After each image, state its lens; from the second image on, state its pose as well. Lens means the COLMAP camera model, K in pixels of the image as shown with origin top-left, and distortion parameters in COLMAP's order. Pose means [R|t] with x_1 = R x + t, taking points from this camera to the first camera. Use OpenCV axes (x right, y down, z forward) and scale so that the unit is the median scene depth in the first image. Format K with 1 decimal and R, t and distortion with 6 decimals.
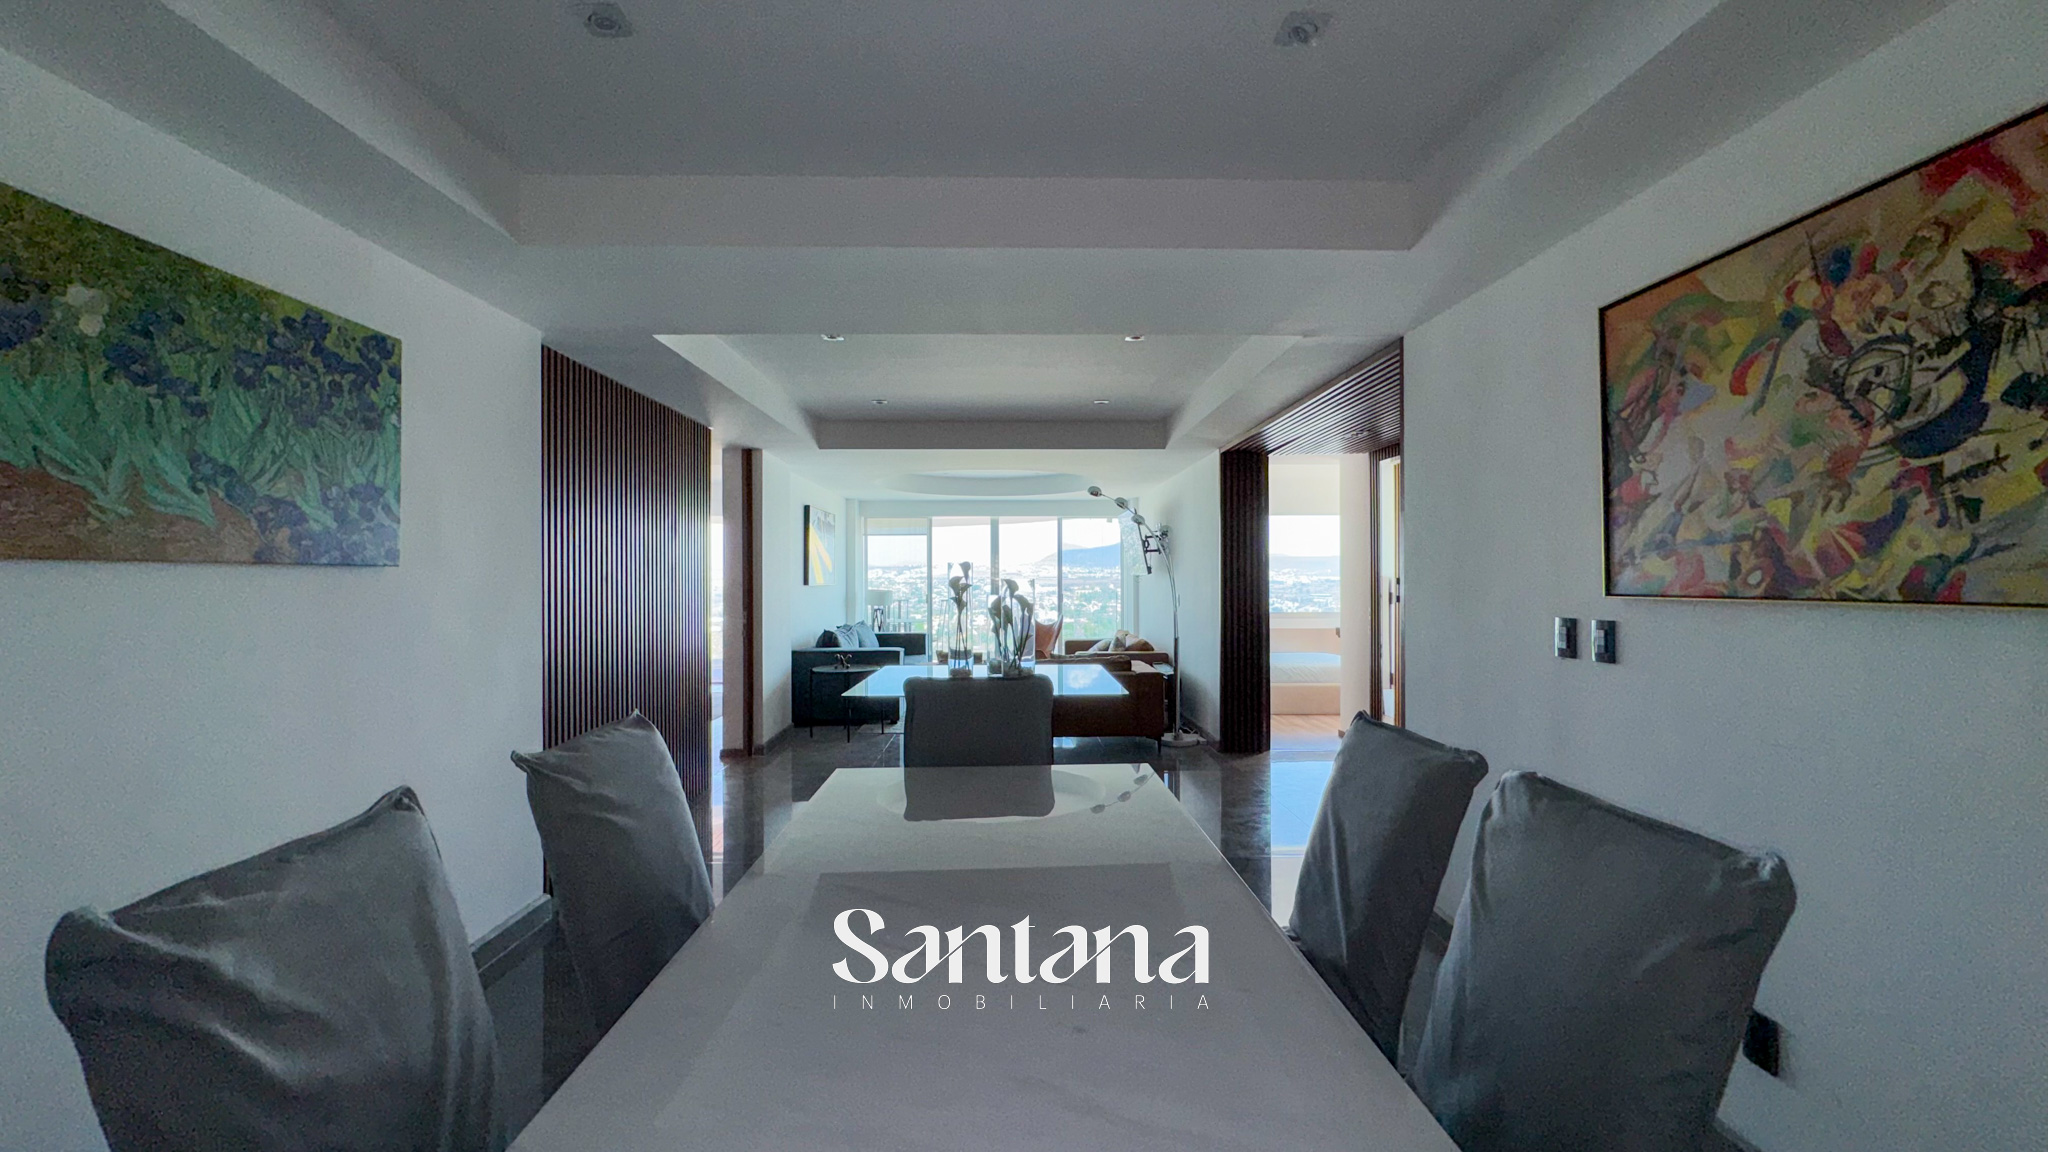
lens RADIAL K [[819.1, 0, 1024.0], [0, 819.1, 576.0], [0, 0, 1]] dist [0.000023, 0.000096]
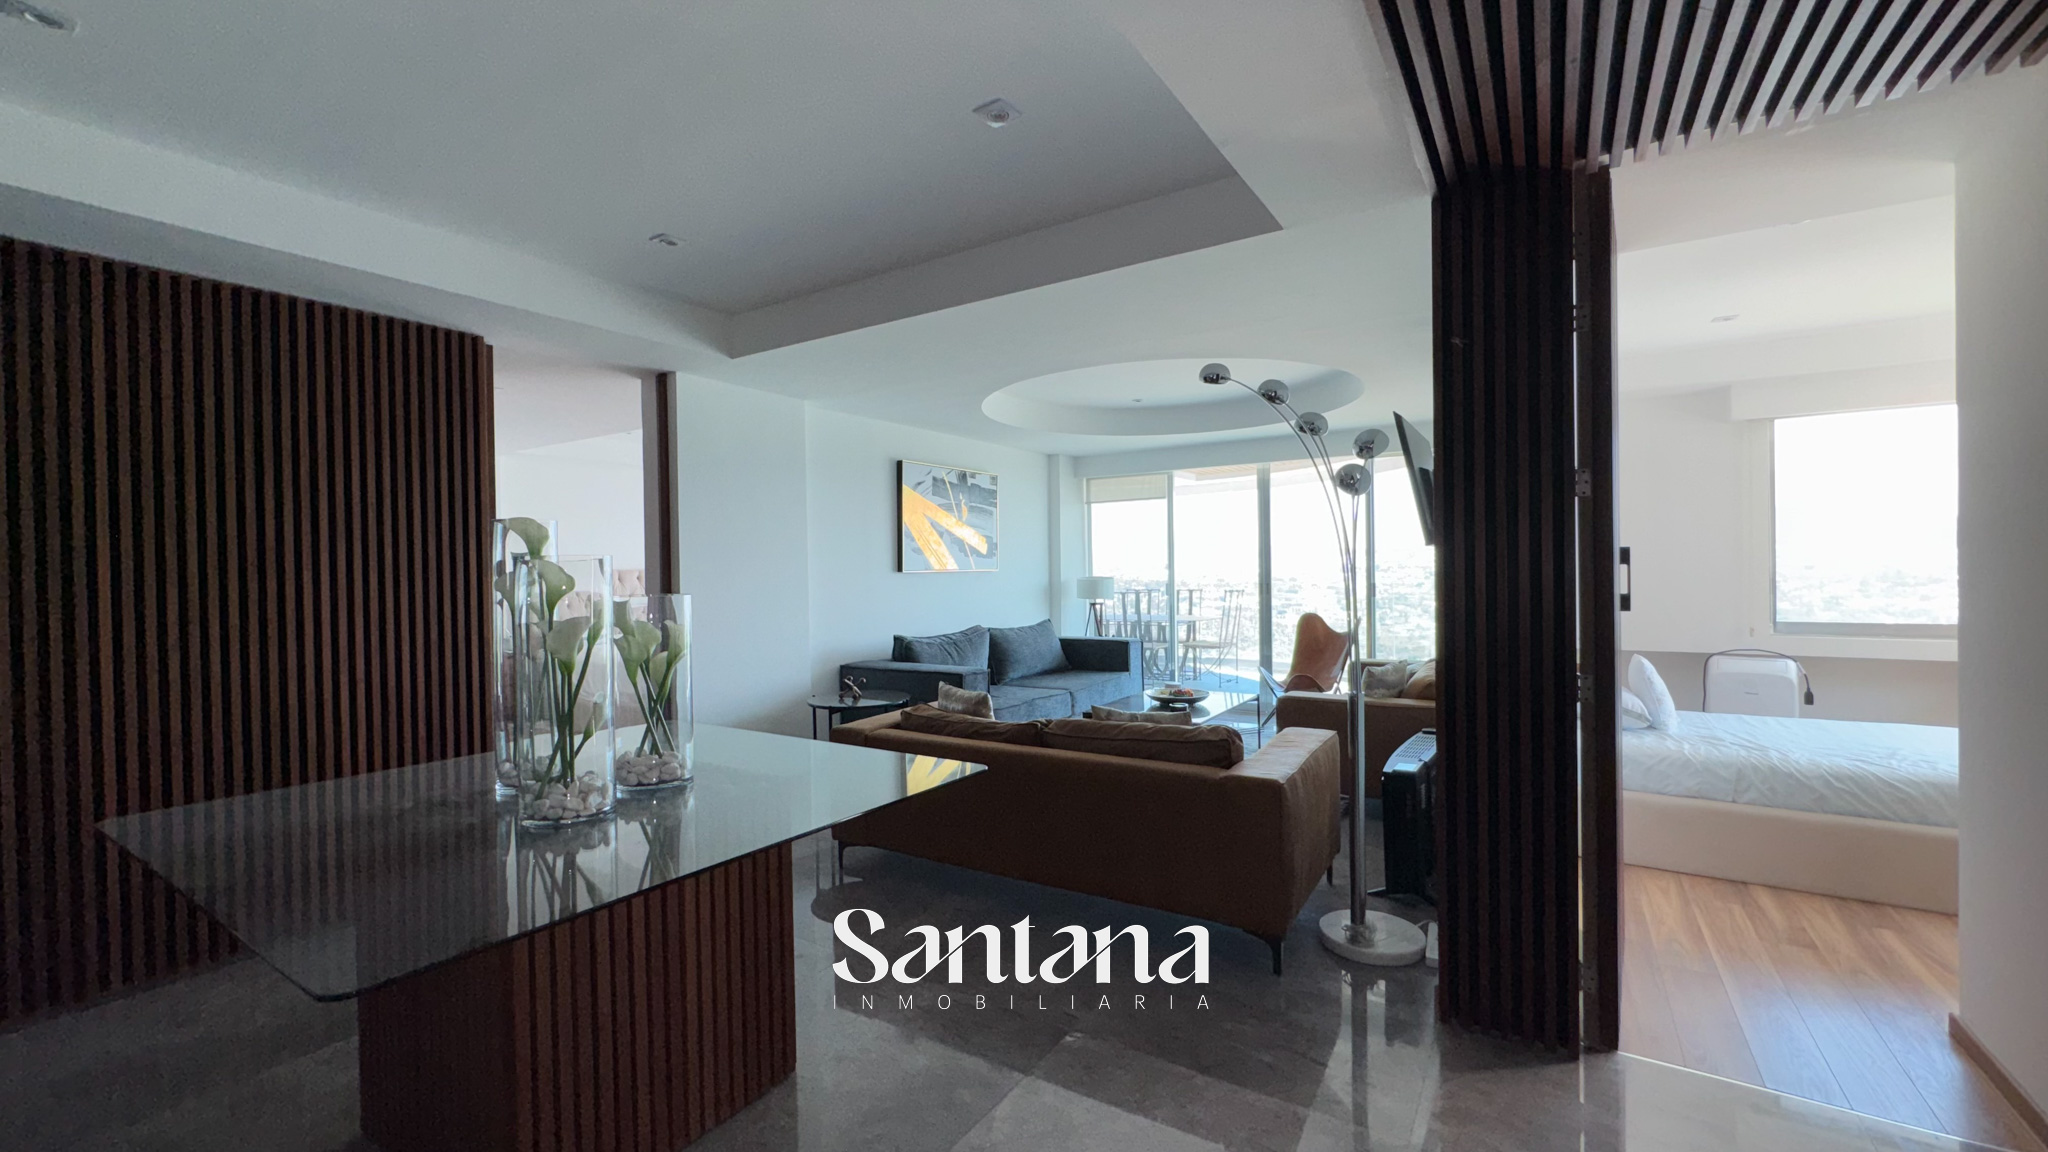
lens RADIAL K [[821.8, 0, 1024.0], [0, 821.8, 576.0], [0, 0, 1]] dist [-0.000951, -0.000259]
pose [[0.825369, -0.003032, -0.564586, 0.783222], [0.014075, 0.999785, 0.015208, 0.018555], [0.564419, -0.020499, 0.825234, 1.569919]]
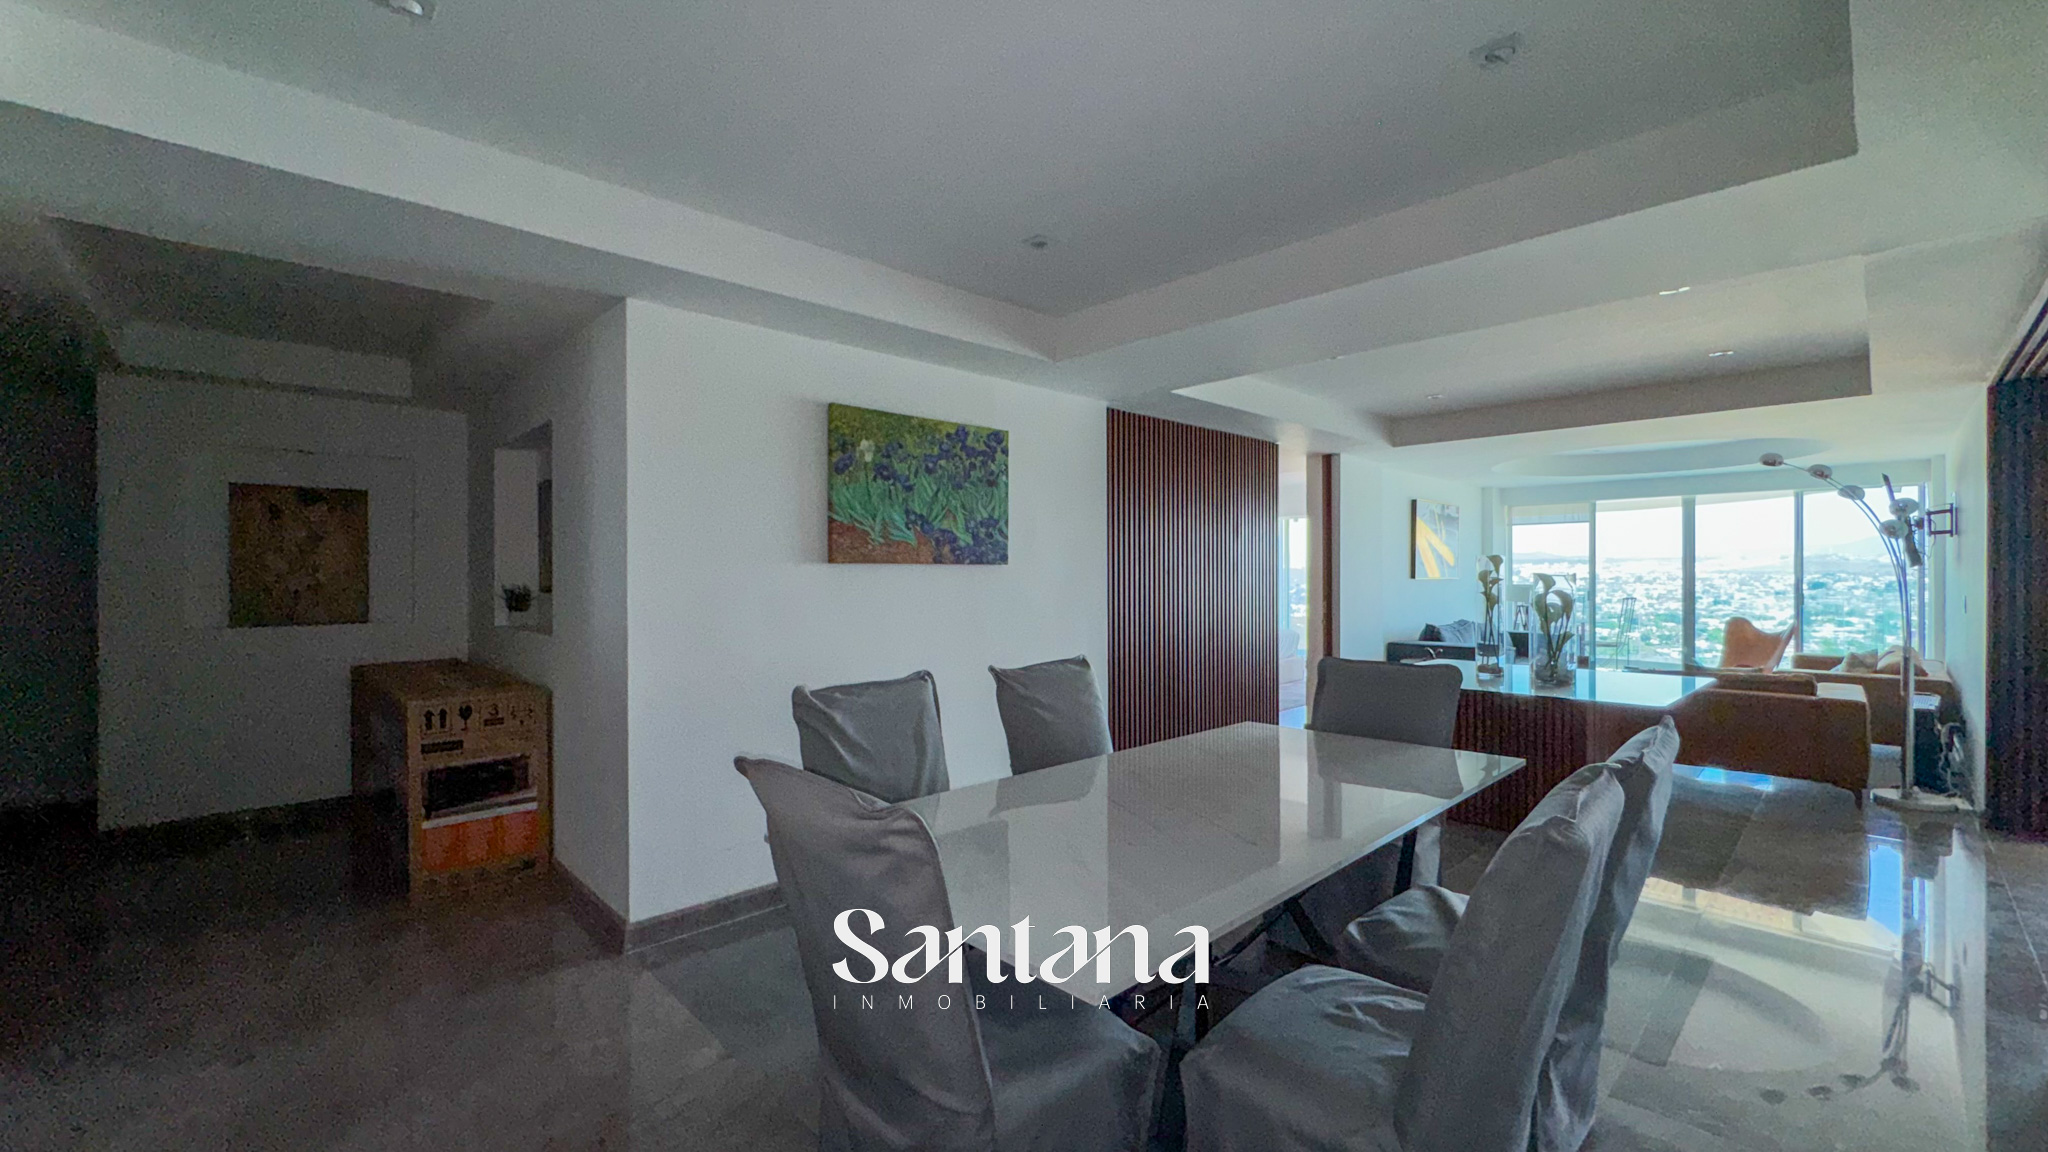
lens RADIAL K [[821.8, 0, 1024.0], [0, 821.8, 576.0], [0, 0, 1]] dist [-0.000951, -0.000259]
pose [[0.673098, 0.005381, -0.739533, 0.544119], [0.000605, 0.999969, 0.007827, -0.000803], [0.739553, -0.005716, 0.673074, -0.129923]]
